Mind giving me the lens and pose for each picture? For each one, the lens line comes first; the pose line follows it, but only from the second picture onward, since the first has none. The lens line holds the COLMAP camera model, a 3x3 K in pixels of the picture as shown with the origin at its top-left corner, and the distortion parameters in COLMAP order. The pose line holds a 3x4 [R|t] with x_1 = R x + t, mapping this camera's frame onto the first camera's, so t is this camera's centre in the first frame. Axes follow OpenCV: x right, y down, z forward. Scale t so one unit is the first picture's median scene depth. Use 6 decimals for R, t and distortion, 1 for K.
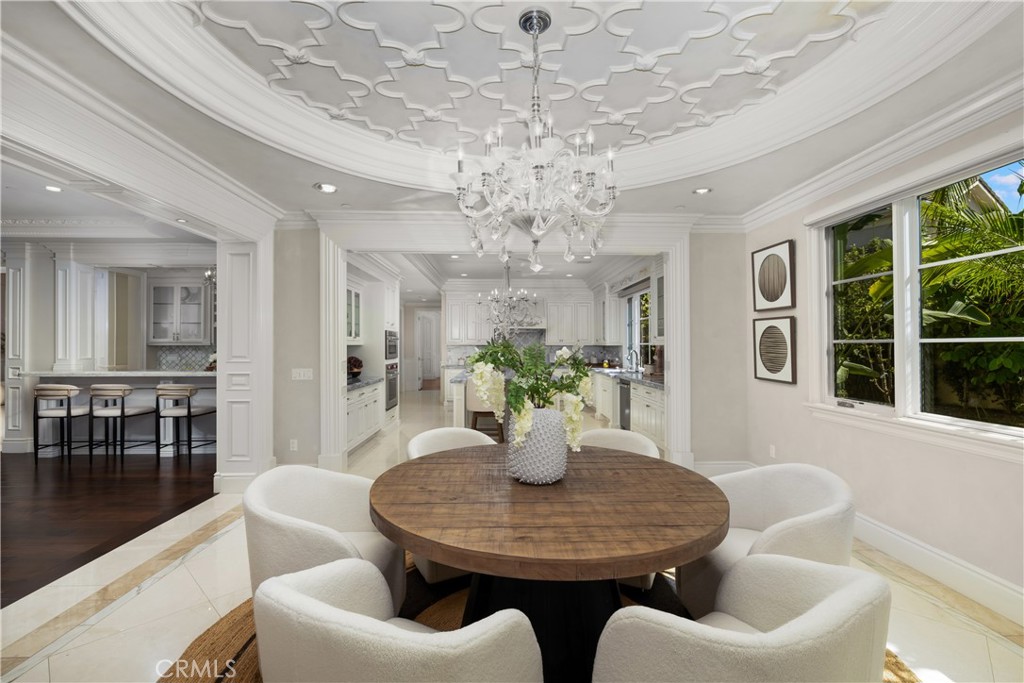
lens RADIAL K [[456.5, 0, 515.7], [0, 456.5, 343.2], [0, 0, 1]] dist [0.001233, 0.000108]
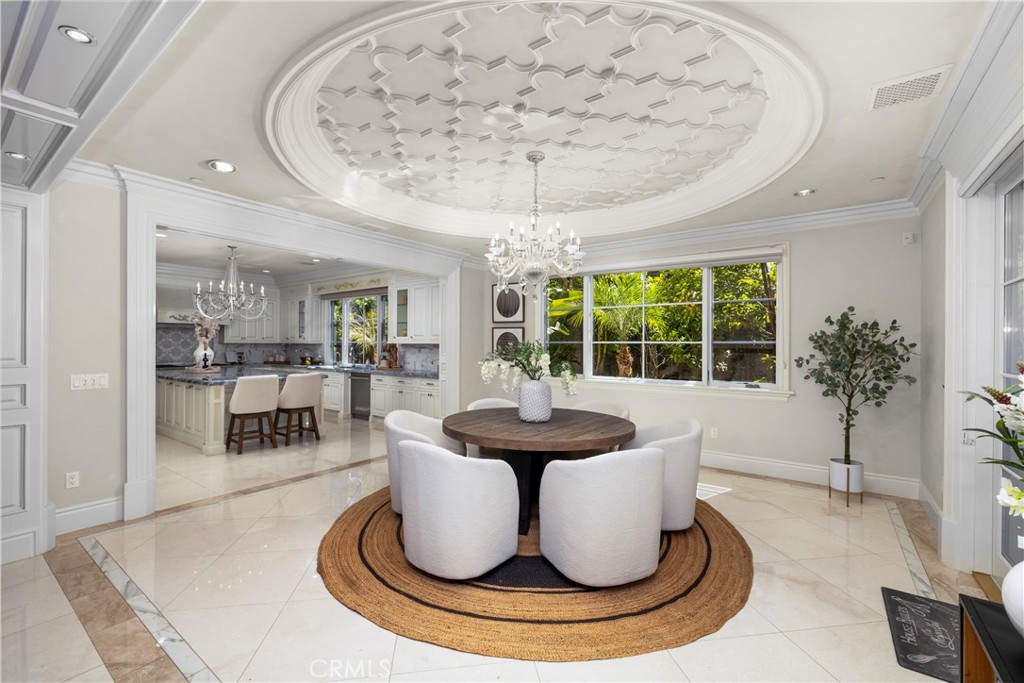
lens RADIAL K [[431.6, 0, 505.2], [0, 431.6, 344.9], [0, 0, 1]] dist [0.001796, -0.000049]
pose [[0.637765, -0.001583, 0.770230, -0.591764], [-0.005328, 0.999965, 0.006467, -0.002522], [-0.770213, -0.008228, 0.637734, 0.022675]]
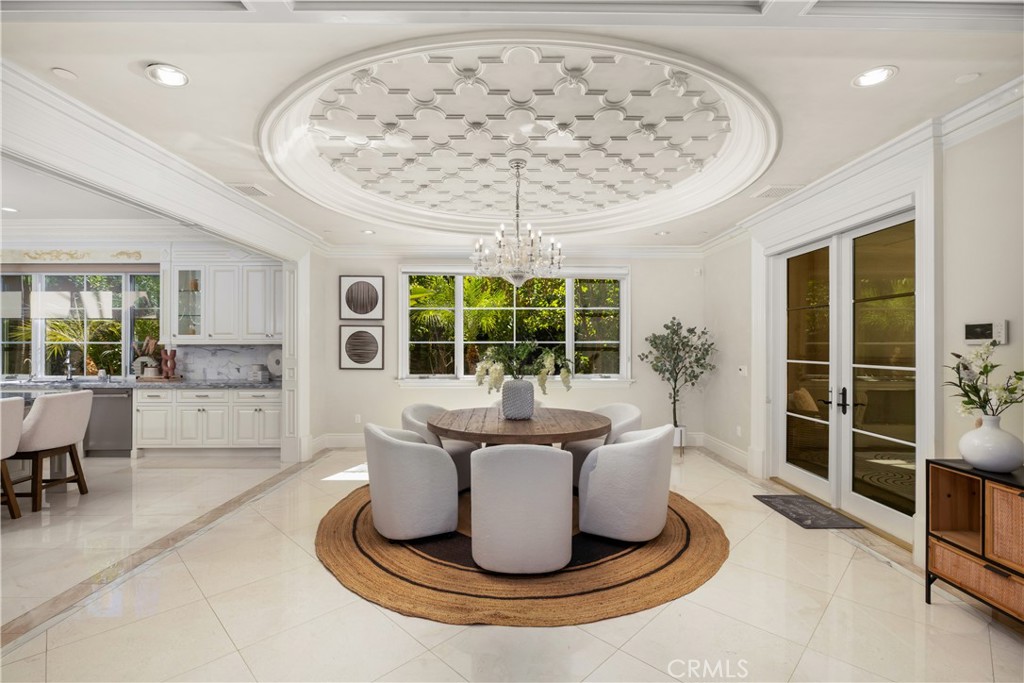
lens RADIAL K [[464.1, 0, 512.5], [0, 464.1, 342.2], [0, 0, 1]] dist [-0.008525, 0.001689]
pose [[0.048749, 0.002756, 0.998807, -0.815012], [-0.003489, 0.999991, -0.002589, -0.000500], [-0.998805, -0.003359, 0.048758, 0.428103]]
